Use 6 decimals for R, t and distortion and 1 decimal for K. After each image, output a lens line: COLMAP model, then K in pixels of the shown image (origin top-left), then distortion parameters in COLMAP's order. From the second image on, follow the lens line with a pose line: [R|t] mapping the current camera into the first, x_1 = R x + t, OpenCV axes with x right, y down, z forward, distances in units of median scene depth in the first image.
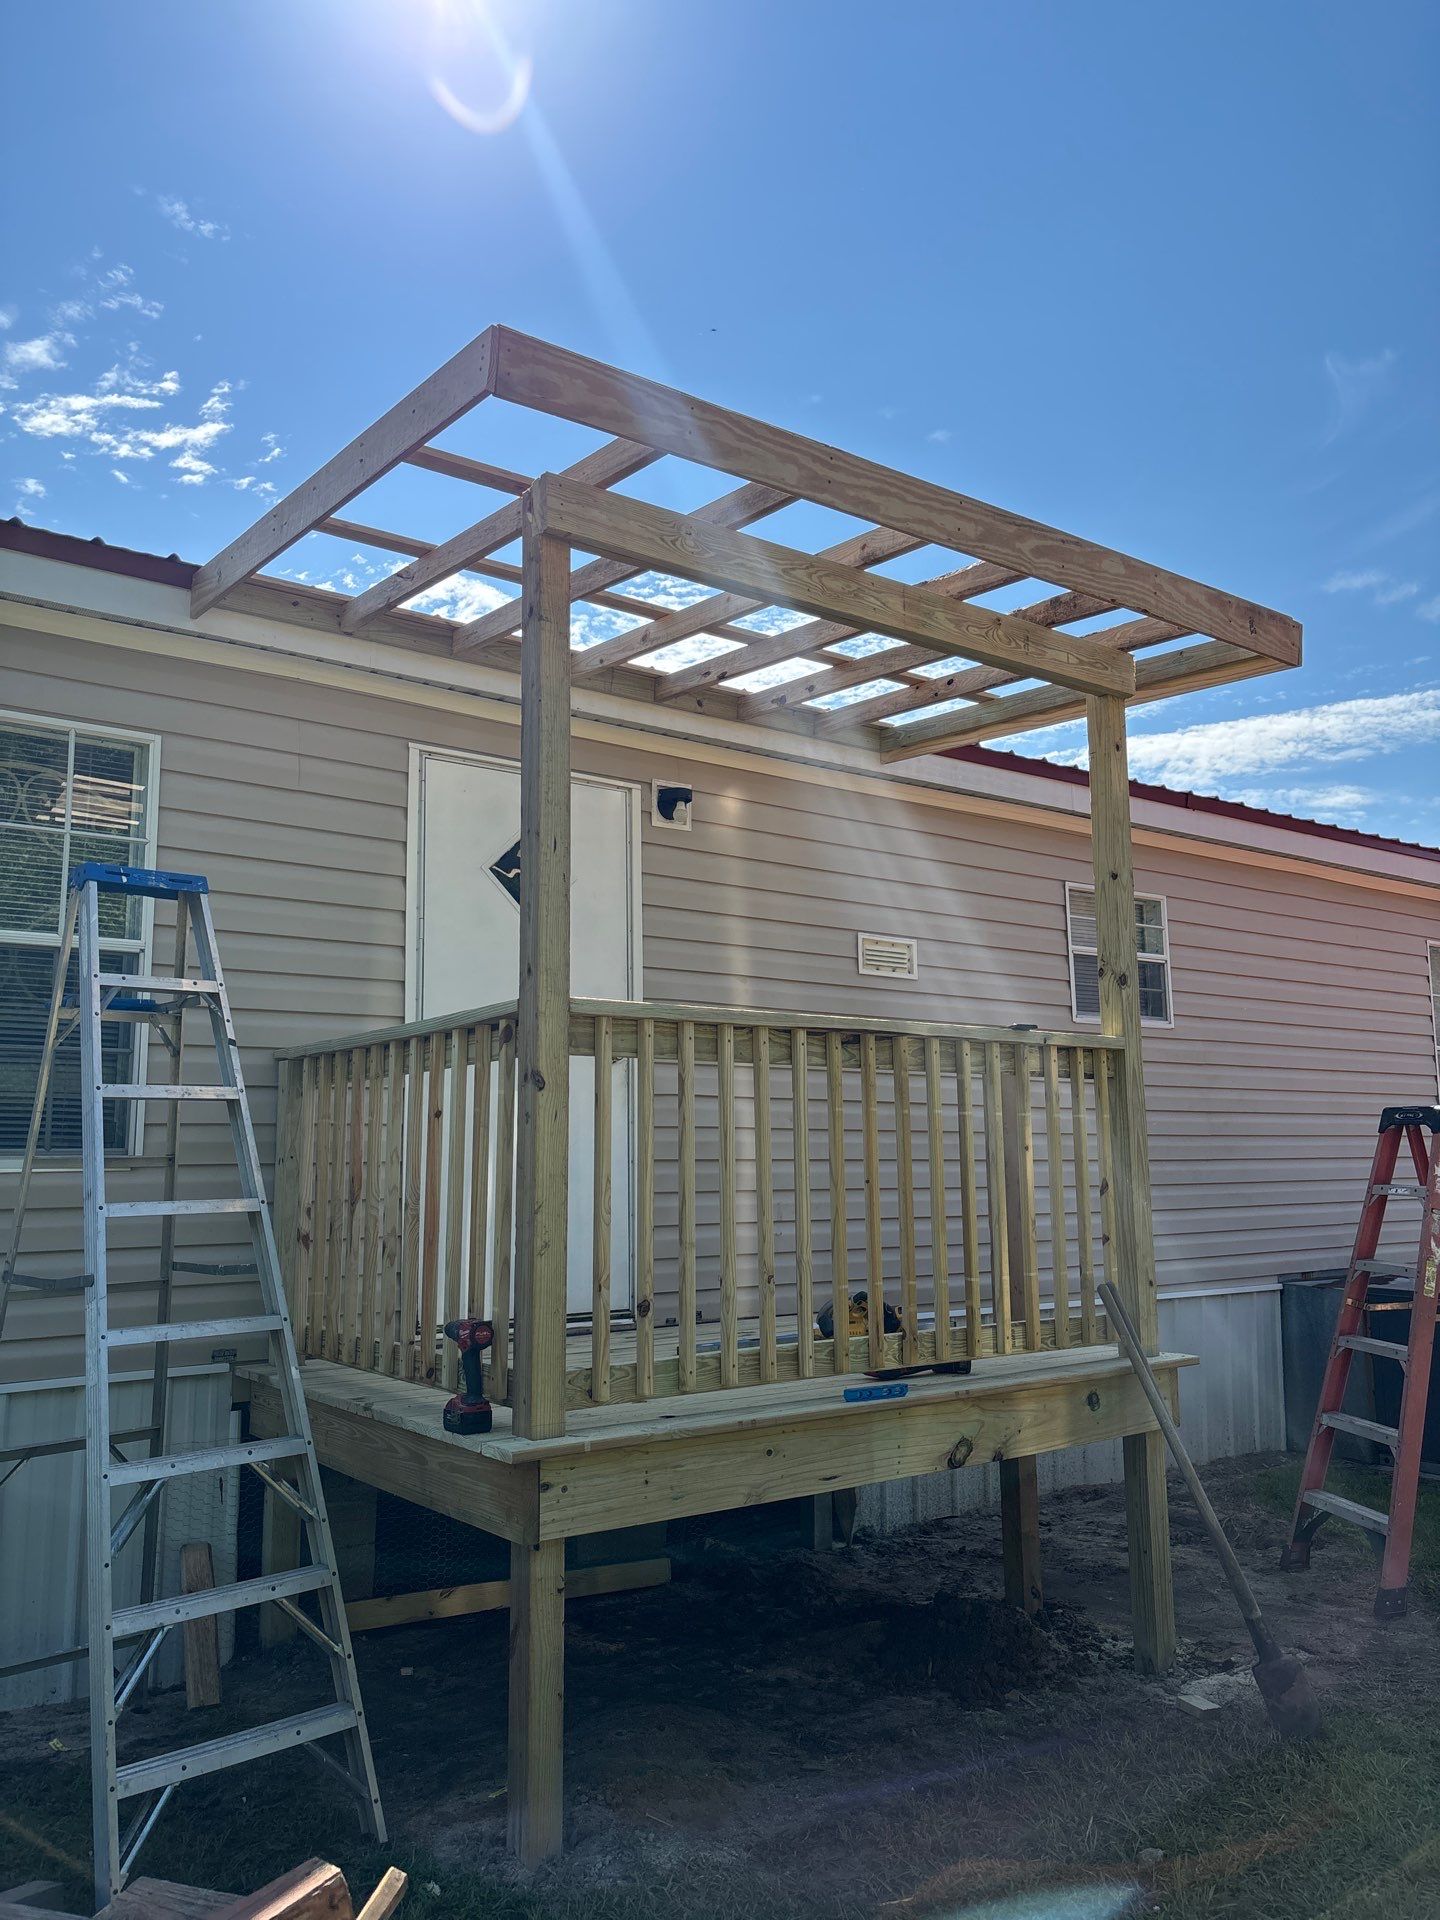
lens RADIAL K [[1436.3, 0, 716.1], [0, 1436.3, 966.4], [0, 0, 1]] dist [0.099357, -0.143220]
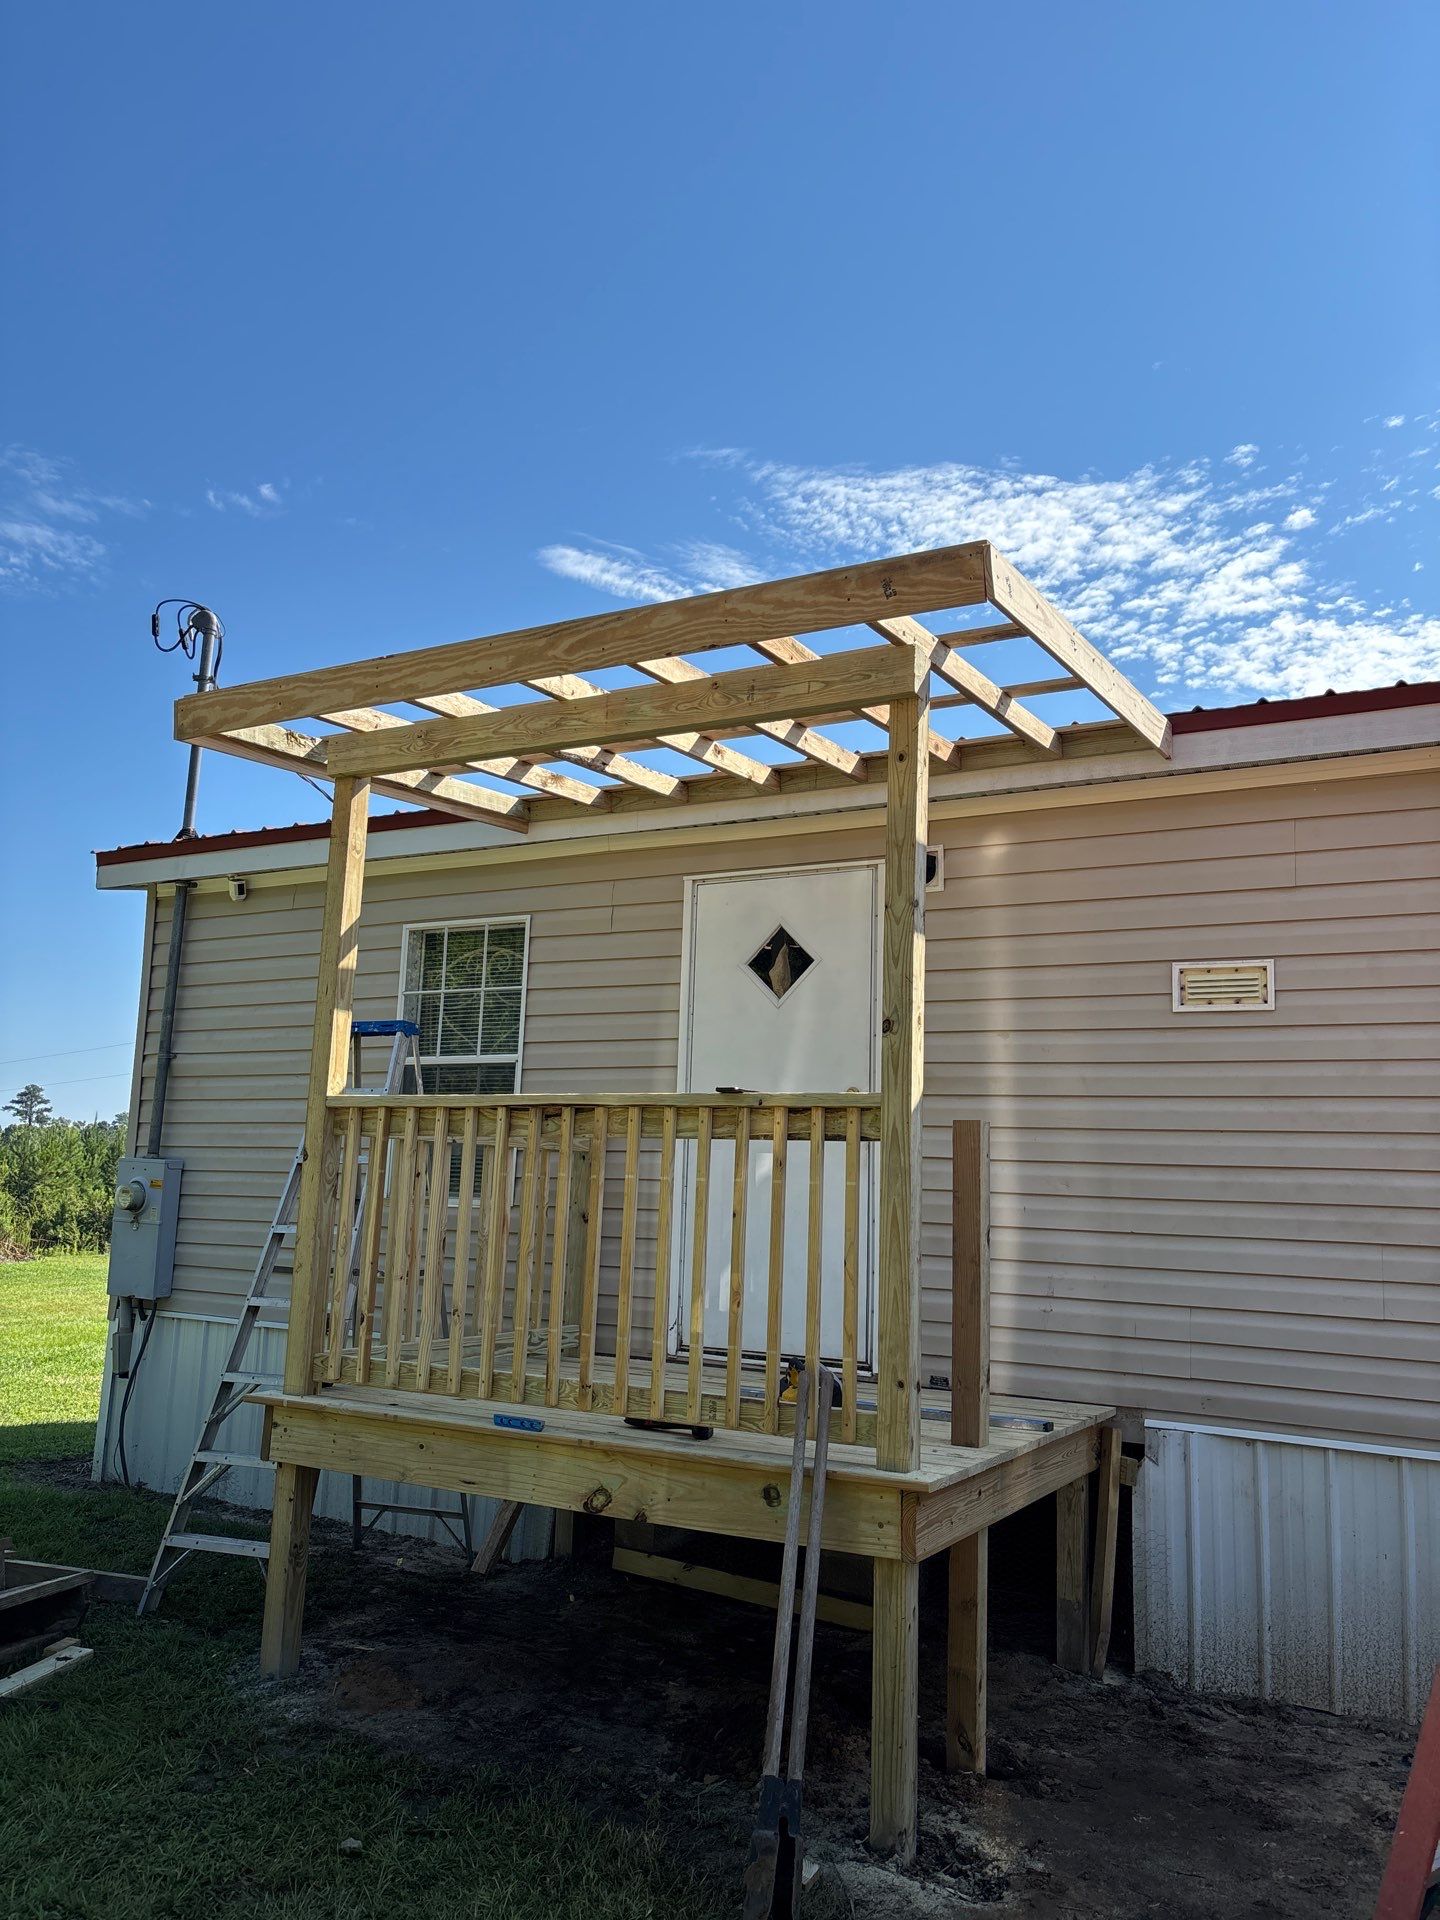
lens RADIAL K [[1436.3, 0, 716.1], [0, 1436.3, 966.4], [0, 0, 1]] dist [0.099357, -0.143220]
pose [[0.417697, -0.116512, -0.901085, 1.025635], [0.087360, 0.992299, -0.087810, 0.040409], [0.904377, -0.042041, 0.424659, 0.544912]]
